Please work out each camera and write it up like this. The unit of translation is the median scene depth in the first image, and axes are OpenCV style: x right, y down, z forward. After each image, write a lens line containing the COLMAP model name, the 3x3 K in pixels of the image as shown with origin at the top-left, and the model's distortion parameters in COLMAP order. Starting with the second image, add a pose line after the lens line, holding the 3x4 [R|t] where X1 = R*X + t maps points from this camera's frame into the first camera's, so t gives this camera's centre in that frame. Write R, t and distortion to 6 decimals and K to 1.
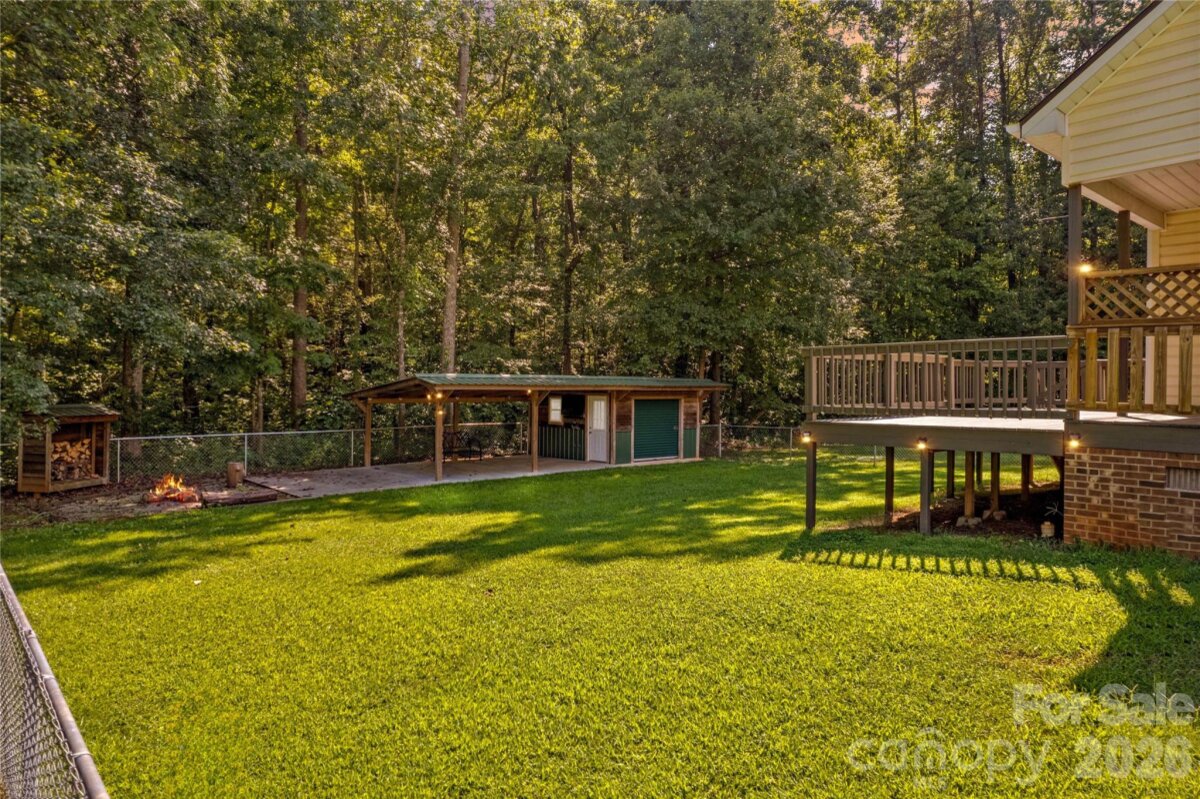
lens RADIAL K [[756.2, 0, 592.9], [0, 756.2, 428.8], [0, 0, 1]] dist [-0.045289, -0.000408]
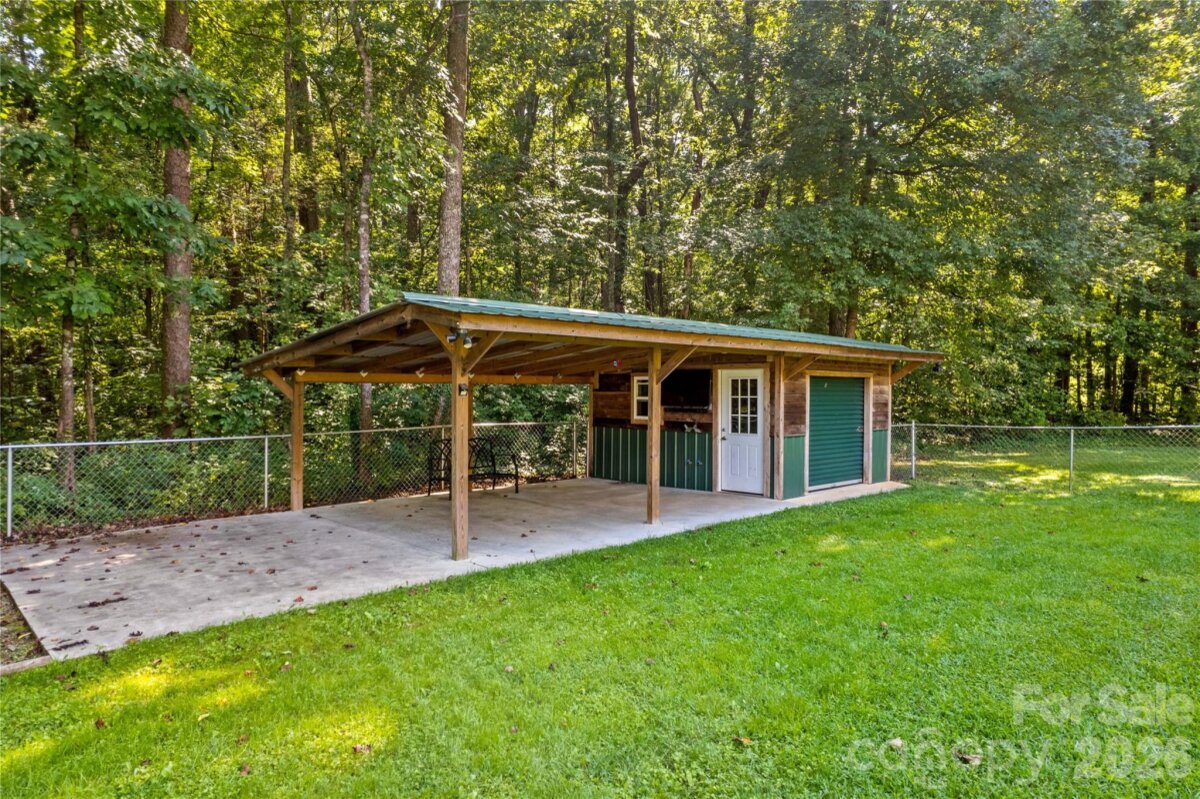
lens RADIAL K [[774.2, 0, 600.0], [0, 774.2, 399.5], [0, 0, 1]] dist [-0.027226, 0.000667]
pose [[0.998500, -0.002899, 0.054672, -0.122859], [0.005232, 0.999079, -0.042578, 0.000202], [-0.054498, 0.042800, 0.997596, 0.465819]]
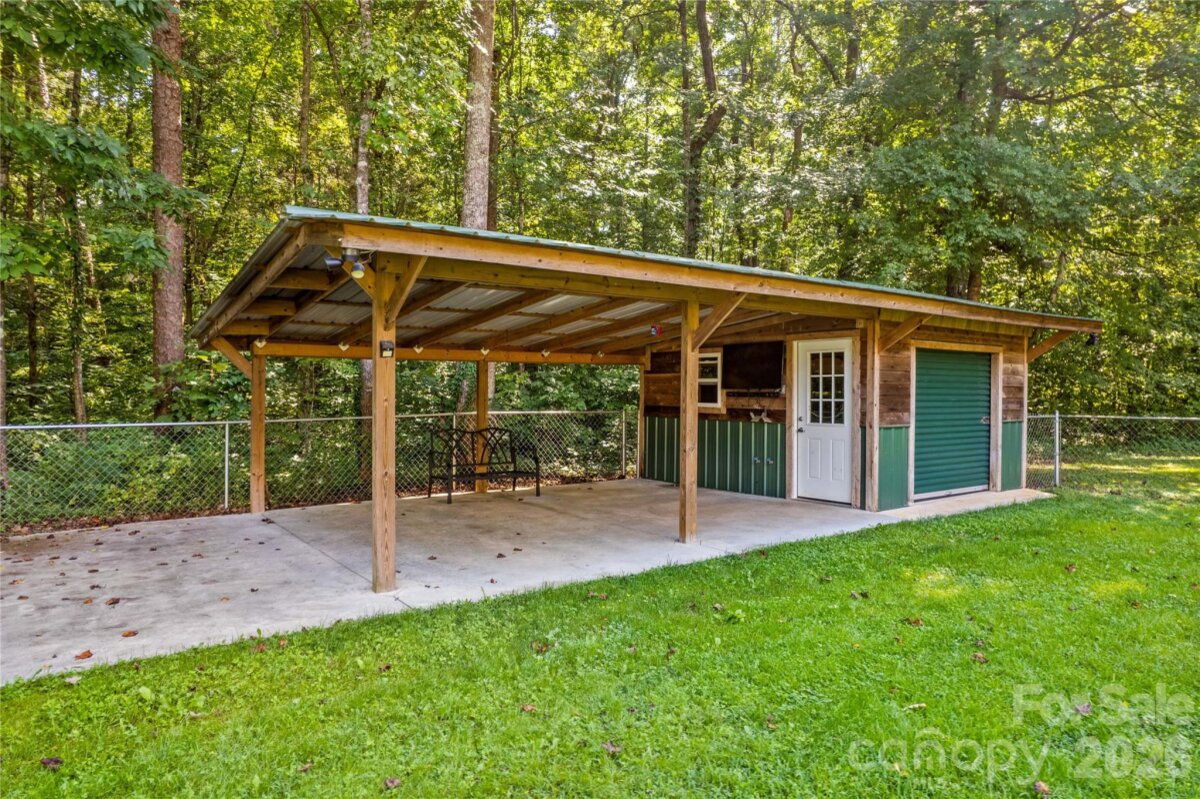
lens RADIAL K [[776.2, 0, 600.0], [0, 776.2, 399.5], [0, 0, 1]] dist [-0.066165, 0.068697]
pose [[0.996429, -0.001436, -0.084427, -0.078183], [-0.002287, 0.999029, -0.043991, 0.007076], [0.084409, 0.044027, 0.995458, 0.580247]]
